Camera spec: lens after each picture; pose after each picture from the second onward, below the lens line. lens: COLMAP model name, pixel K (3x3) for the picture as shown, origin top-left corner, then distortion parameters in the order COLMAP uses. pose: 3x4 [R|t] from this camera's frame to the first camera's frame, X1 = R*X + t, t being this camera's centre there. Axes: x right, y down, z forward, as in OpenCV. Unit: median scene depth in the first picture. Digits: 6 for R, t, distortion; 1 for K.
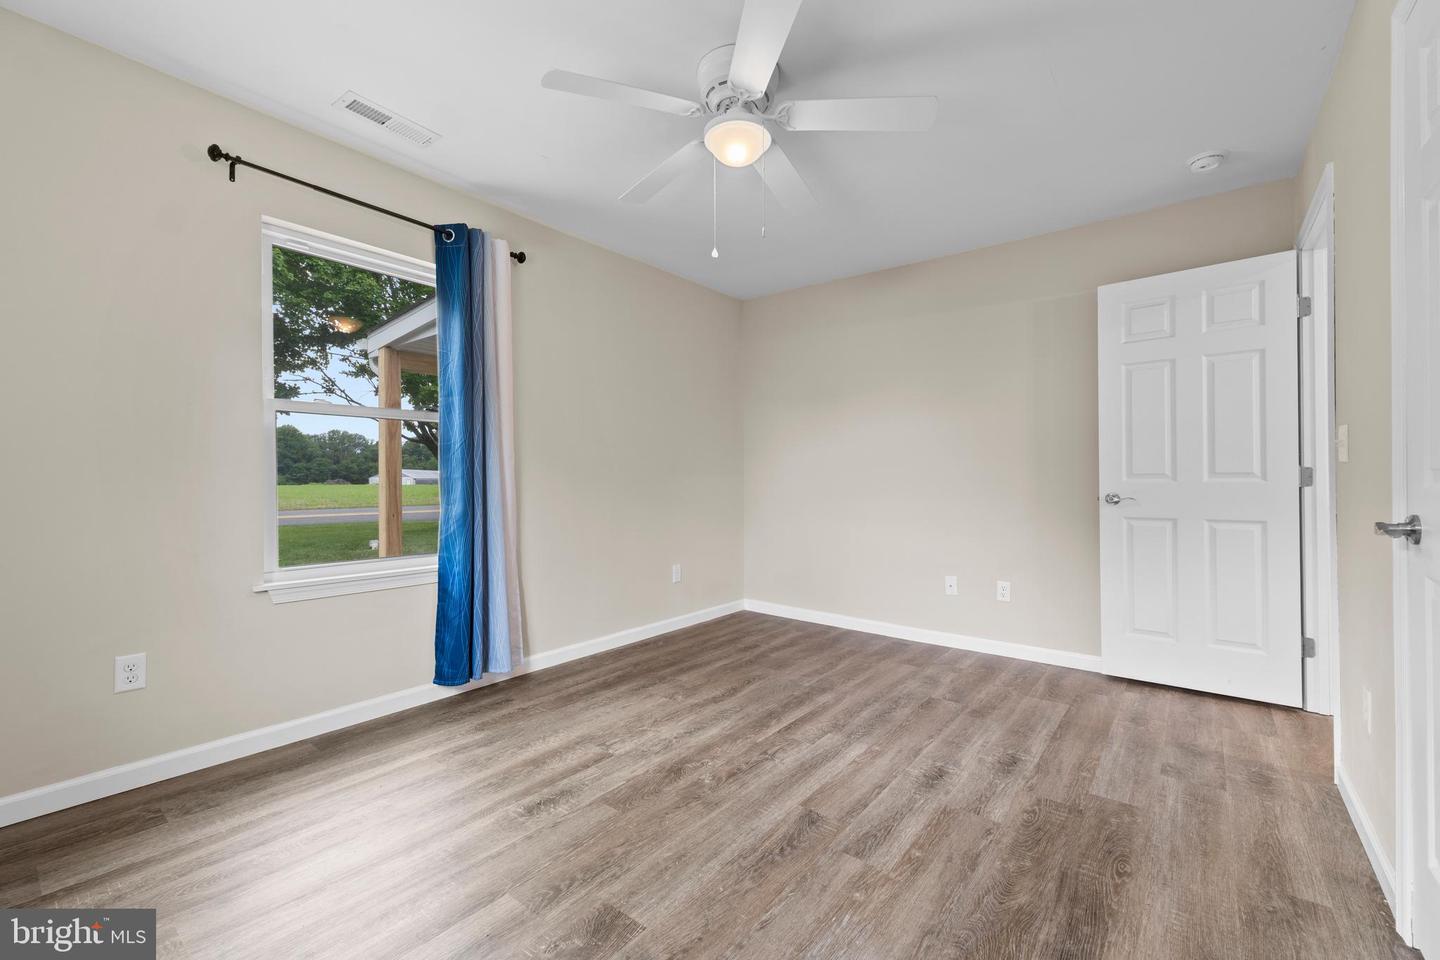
lens RADIAL K [[601.8, 0, 721.4], [0, 601.8, 483.6], [0, 0, 1]] dist [0.004573, -0.000334]
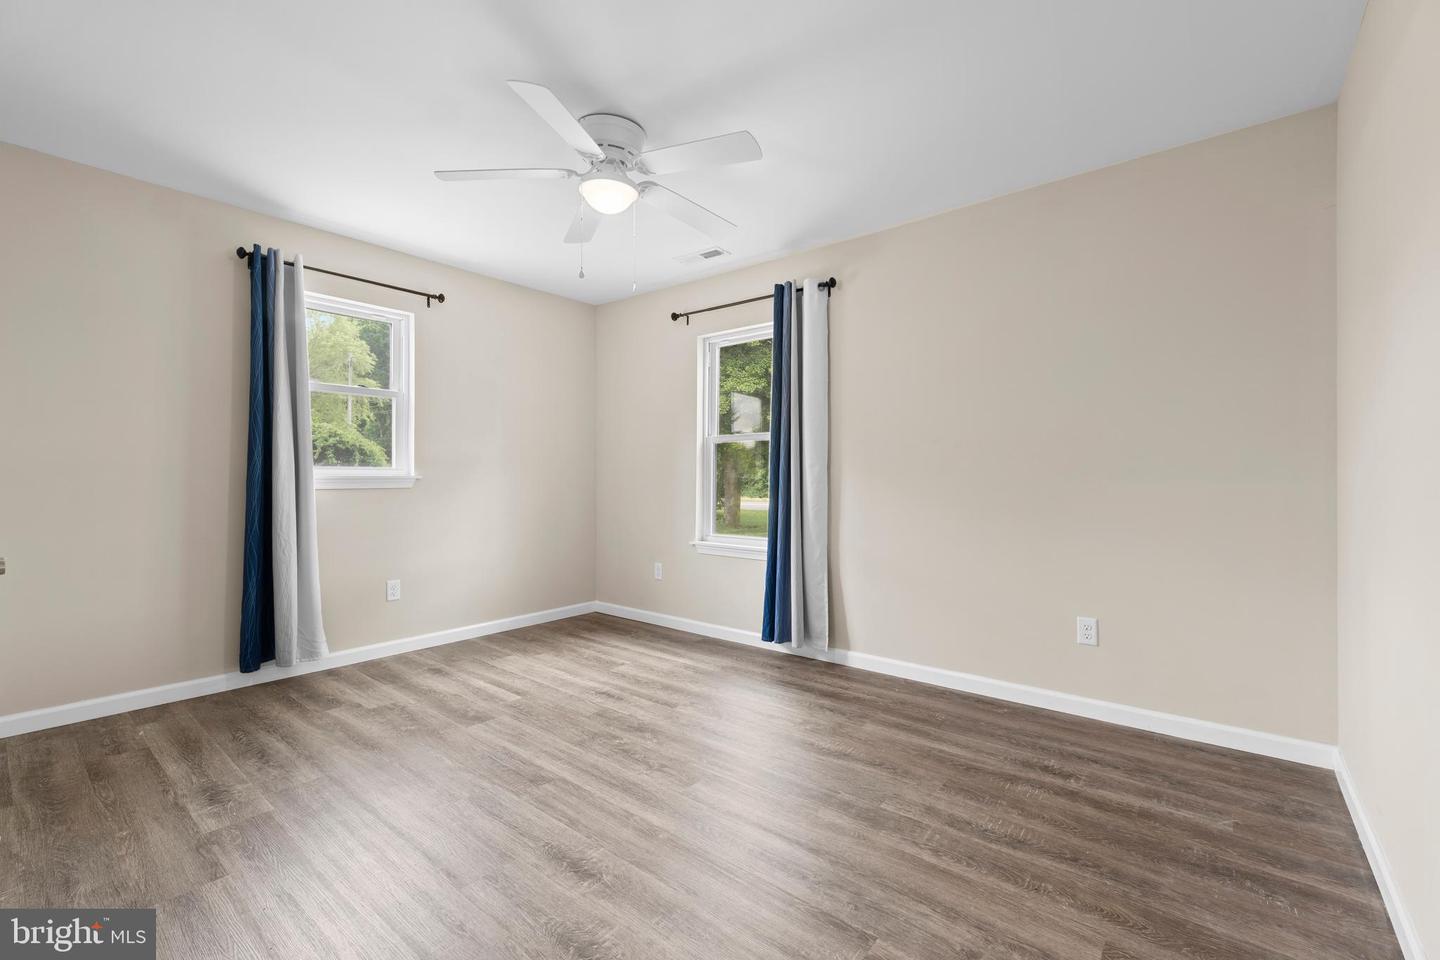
lens RADIAL K [[607.3, 0, 722.8], [0, 607.3, 480.7], [0, 0, 1]] dist [0.003015, 0.000060]
pose [[-0.011936, 0.006681, -0.999906, 0.926767], [-0.008534, 0.999941, 0.006783, -0.023550], [0.999892, 0.008614, -0.011879, 0.964589]]
